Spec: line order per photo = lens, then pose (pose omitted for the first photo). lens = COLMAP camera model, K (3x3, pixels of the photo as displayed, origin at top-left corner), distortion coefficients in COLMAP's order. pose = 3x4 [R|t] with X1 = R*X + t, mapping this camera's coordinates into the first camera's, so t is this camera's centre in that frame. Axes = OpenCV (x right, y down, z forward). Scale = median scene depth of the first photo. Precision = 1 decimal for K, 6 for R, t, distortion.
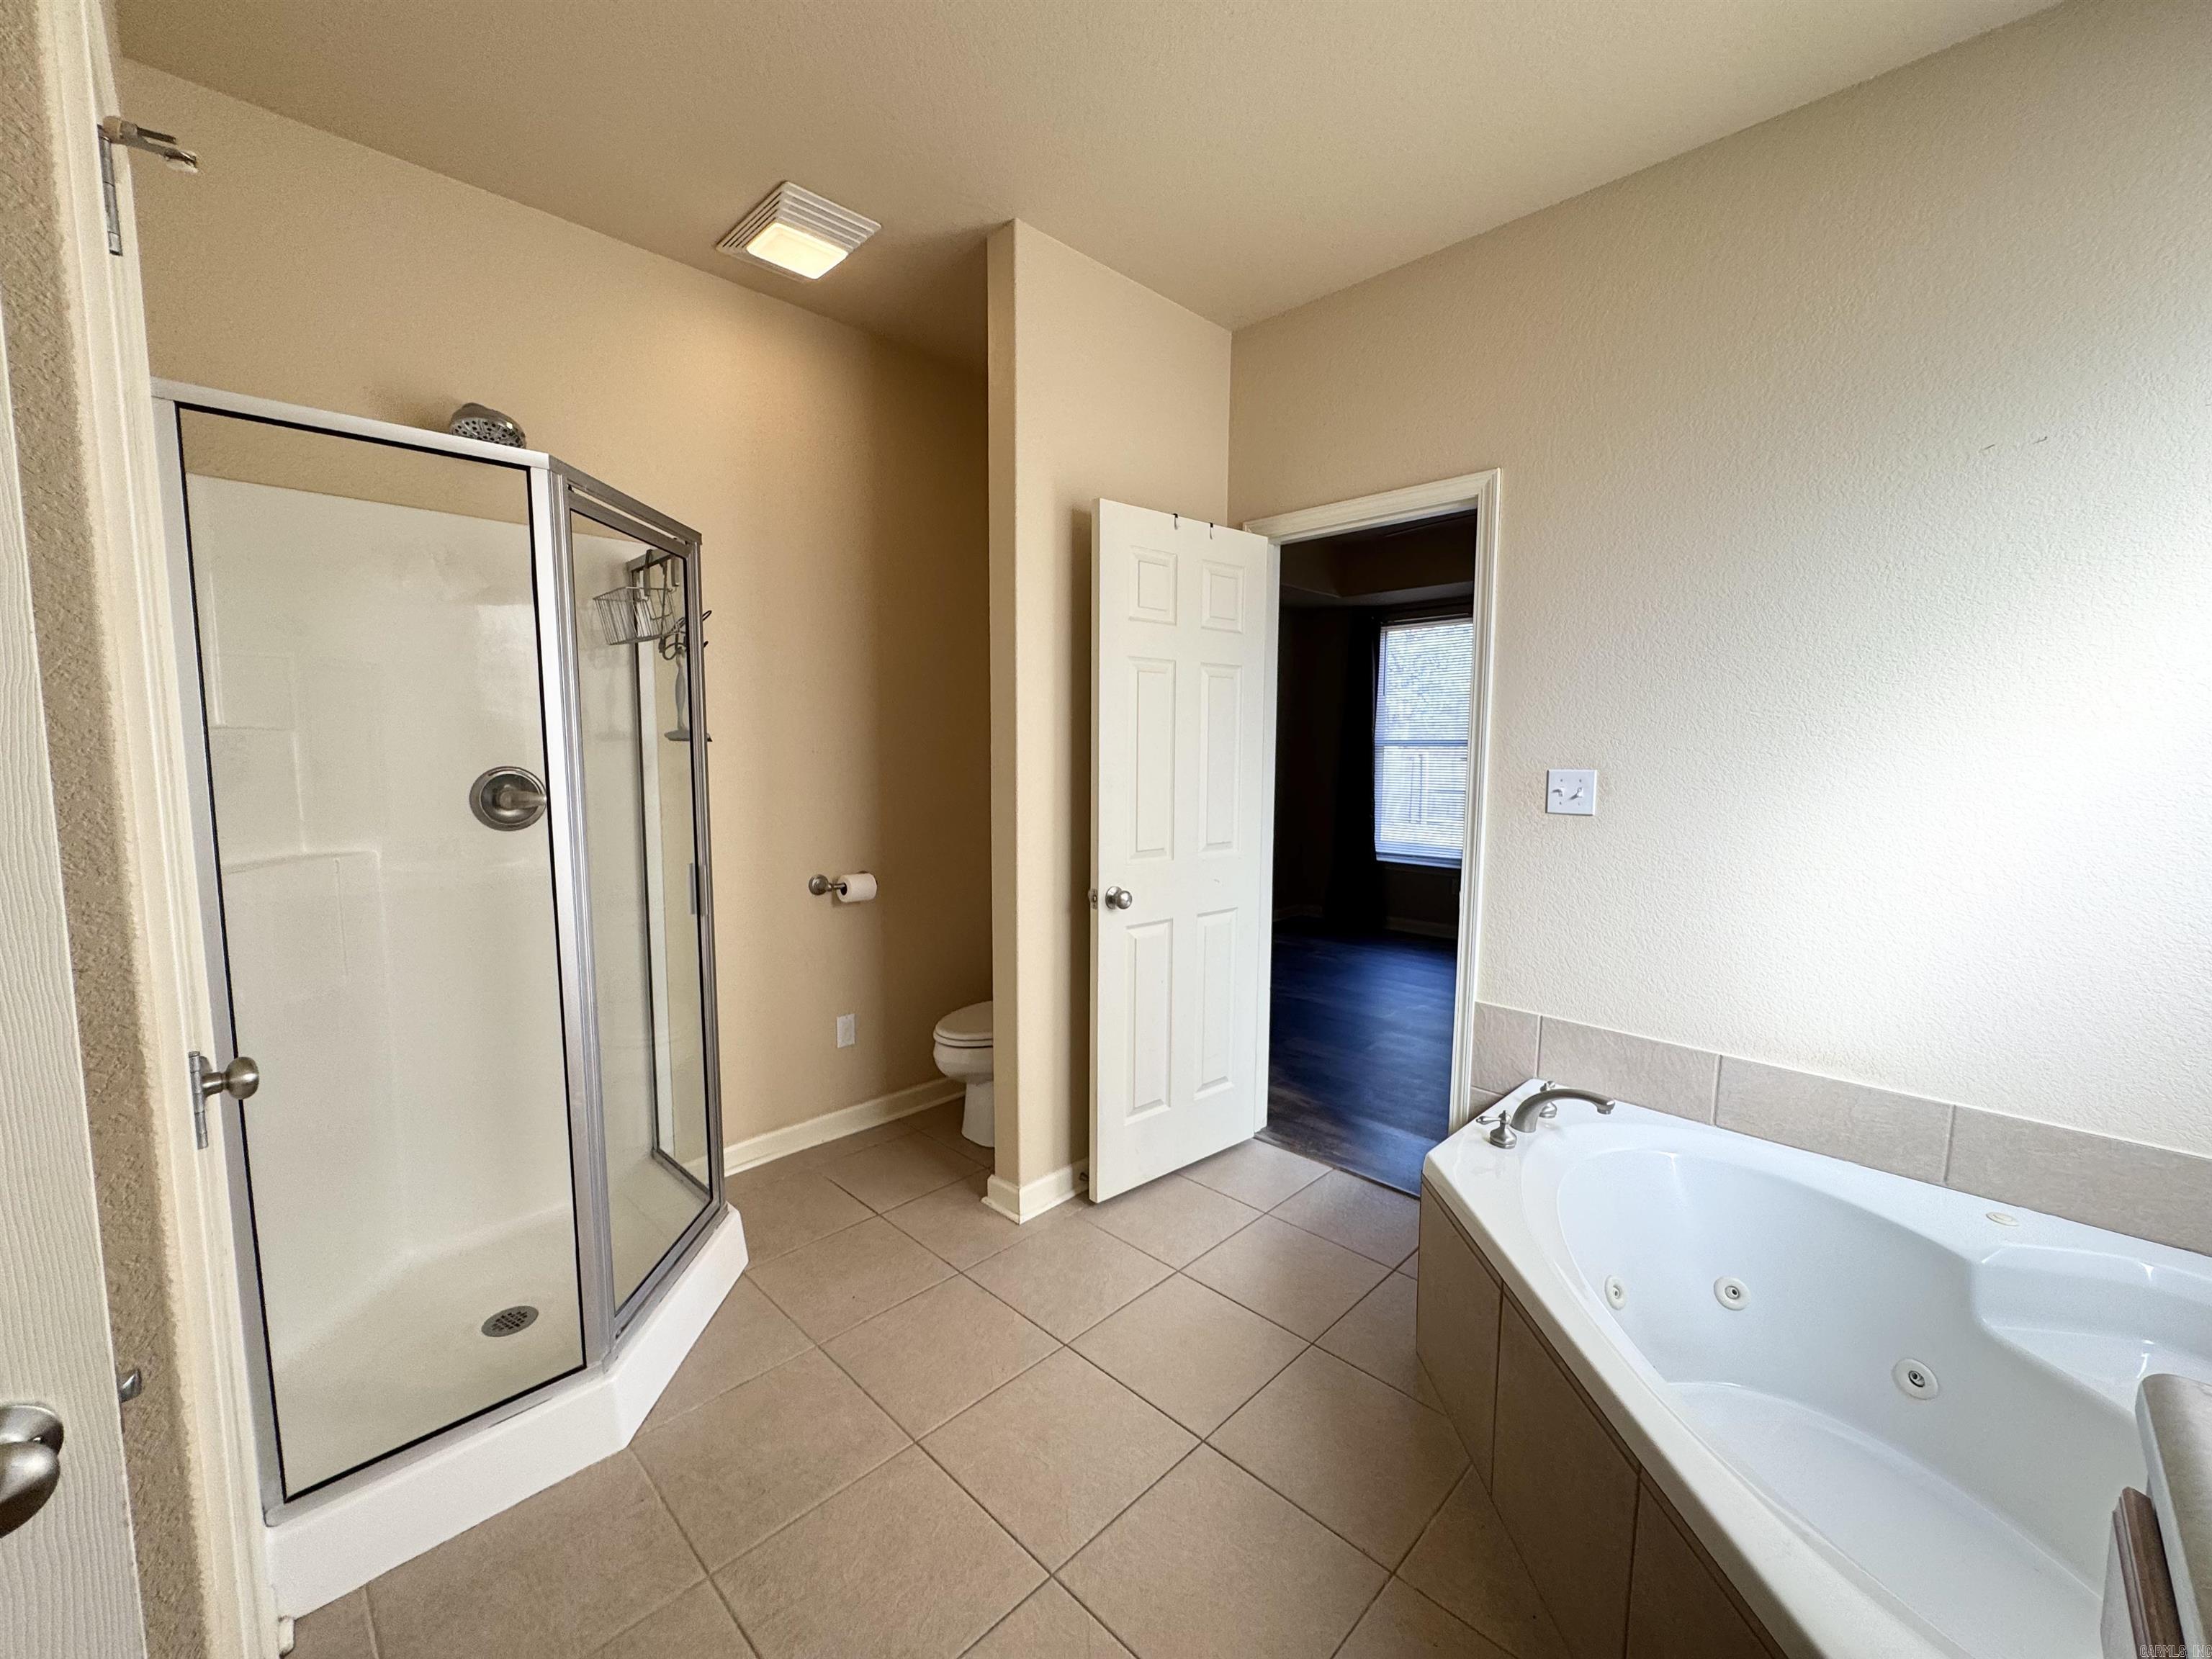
lens RADIAL K [[886.4, 0, 1105.1], [0, 886.4, 827.5], [0, 0, 1]] dist [-0.001650, 0.000596]
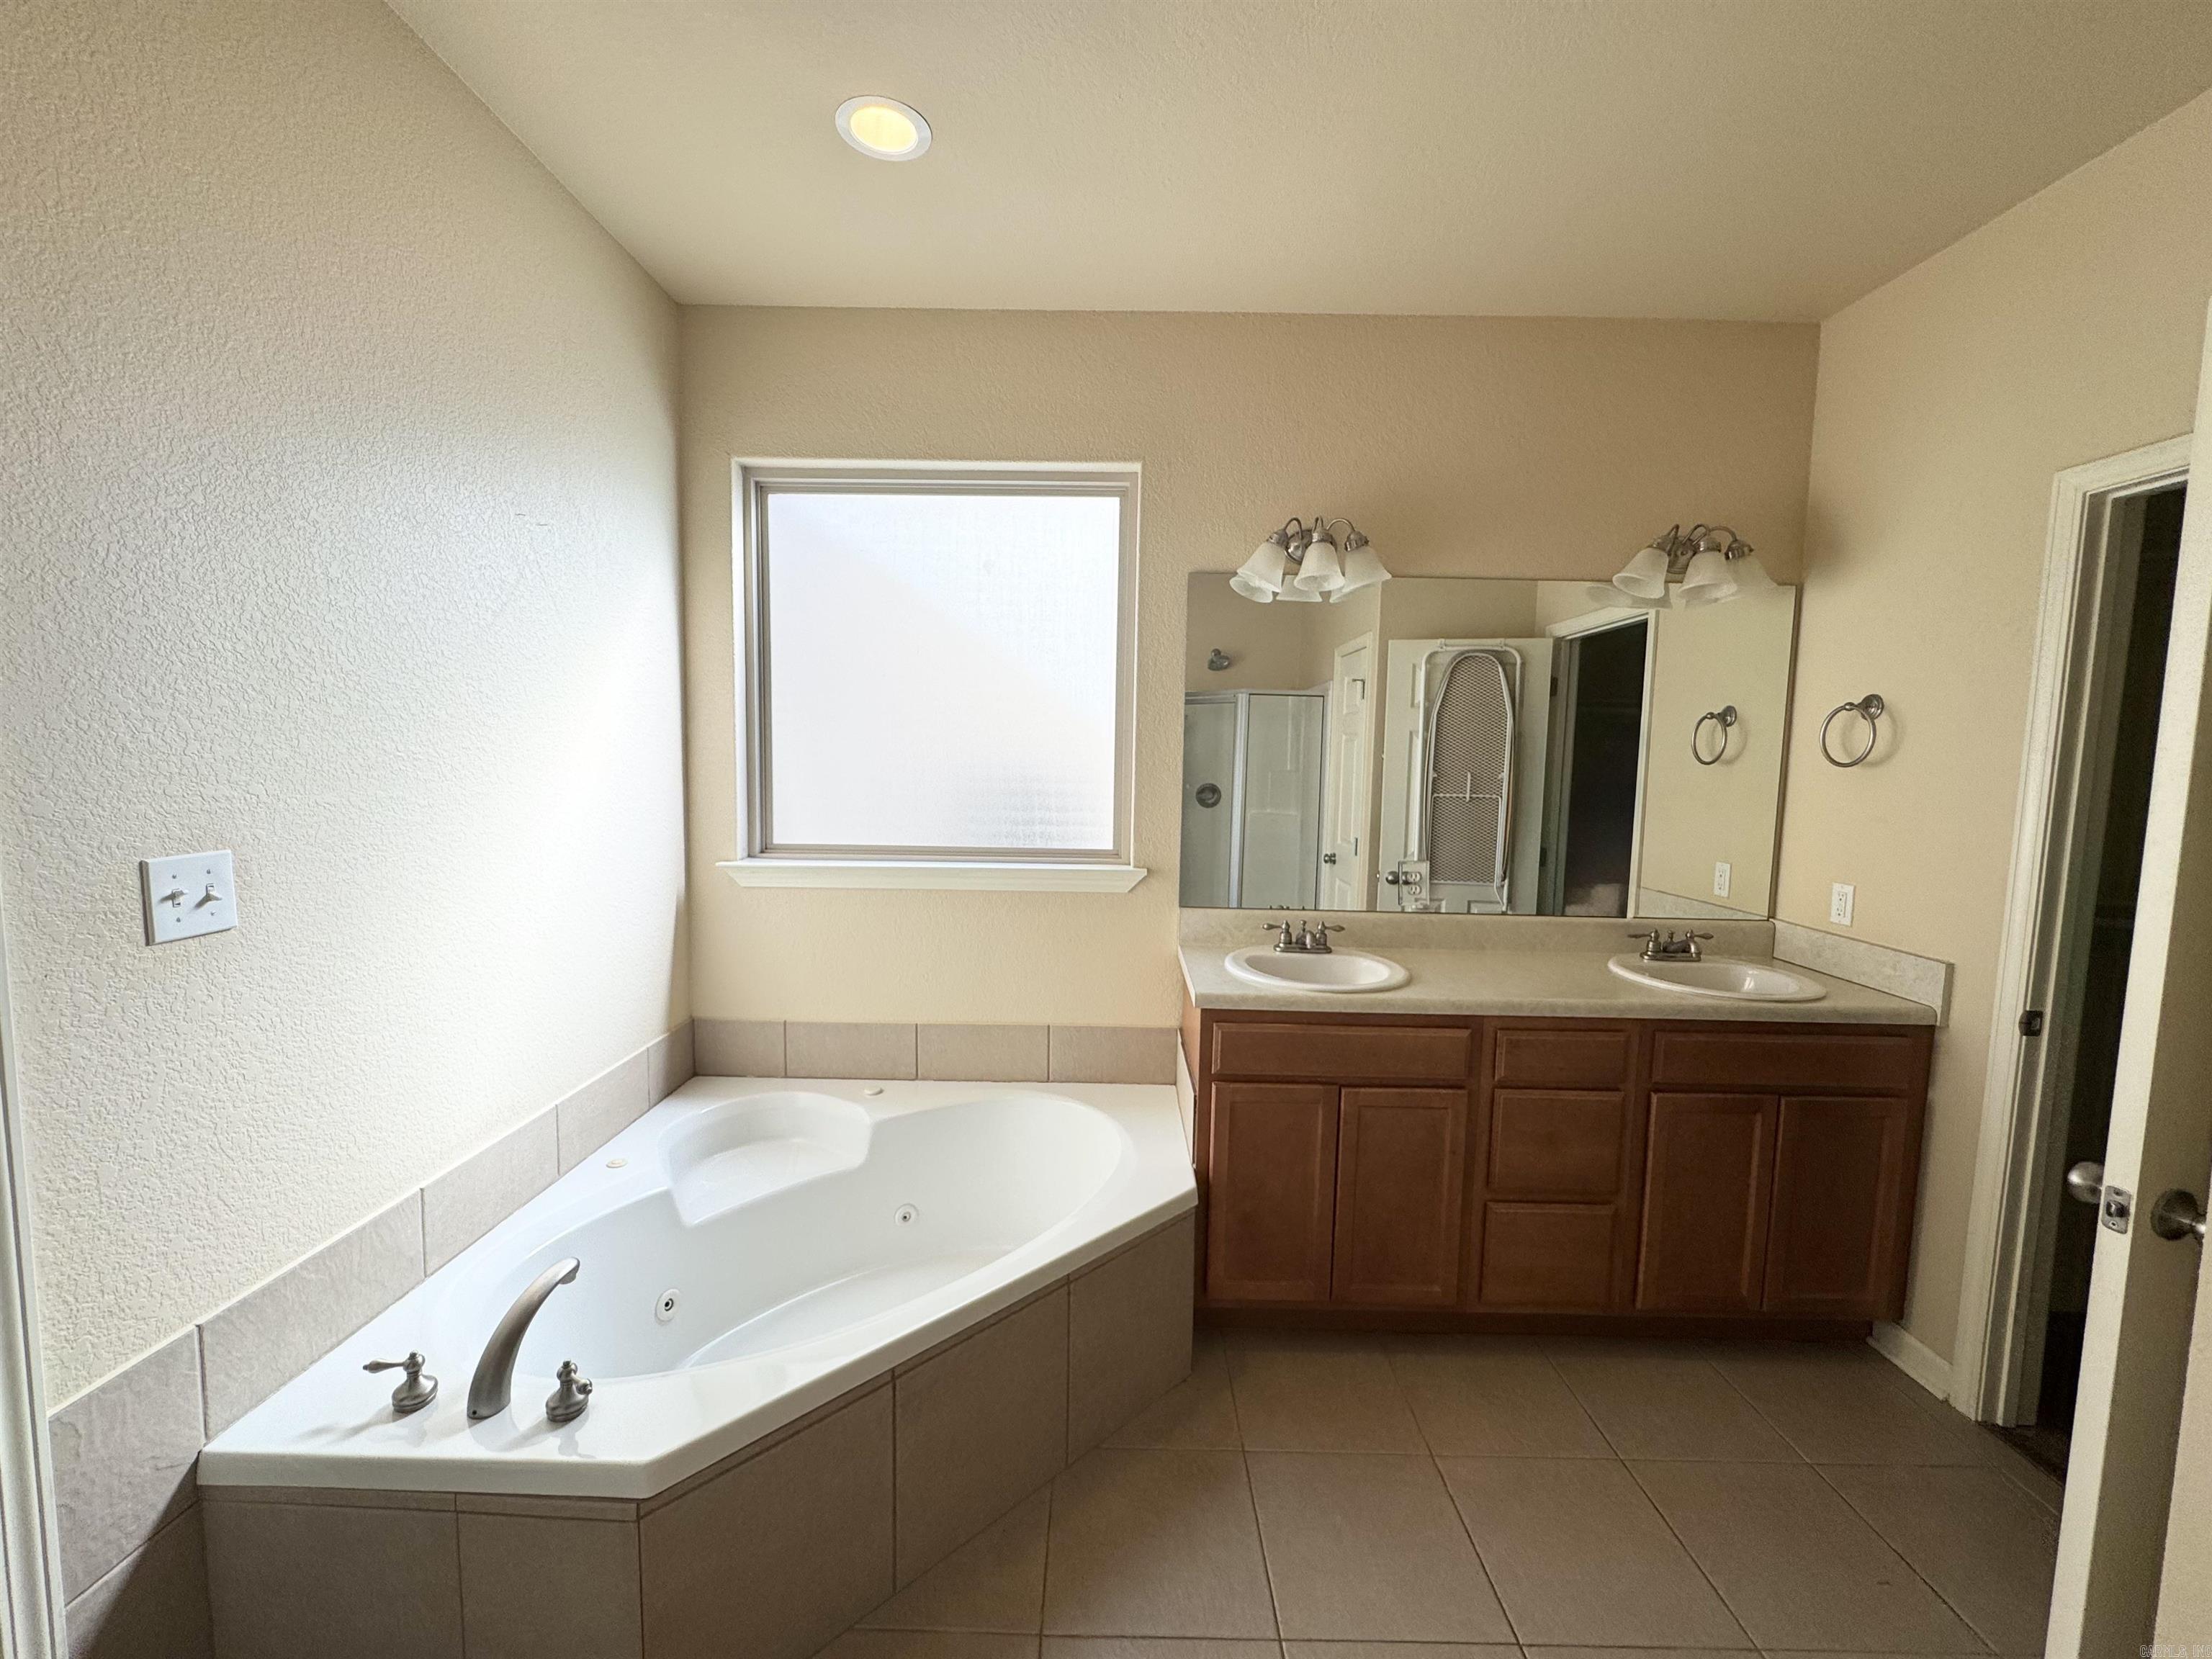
lens RADIAL K [[886.4, 0, 1103.4], [0, 886.4, 834.0], [0, 0, 1]] dist [-0.001650, 0.000596]
pose [[-0.693227, -0.082234, 0.716012, -0.234162], [0.049227, 0.985747, 0.160874, -0.135290], [-0.719036, 0.146769, -0.679298, 0.962547]]
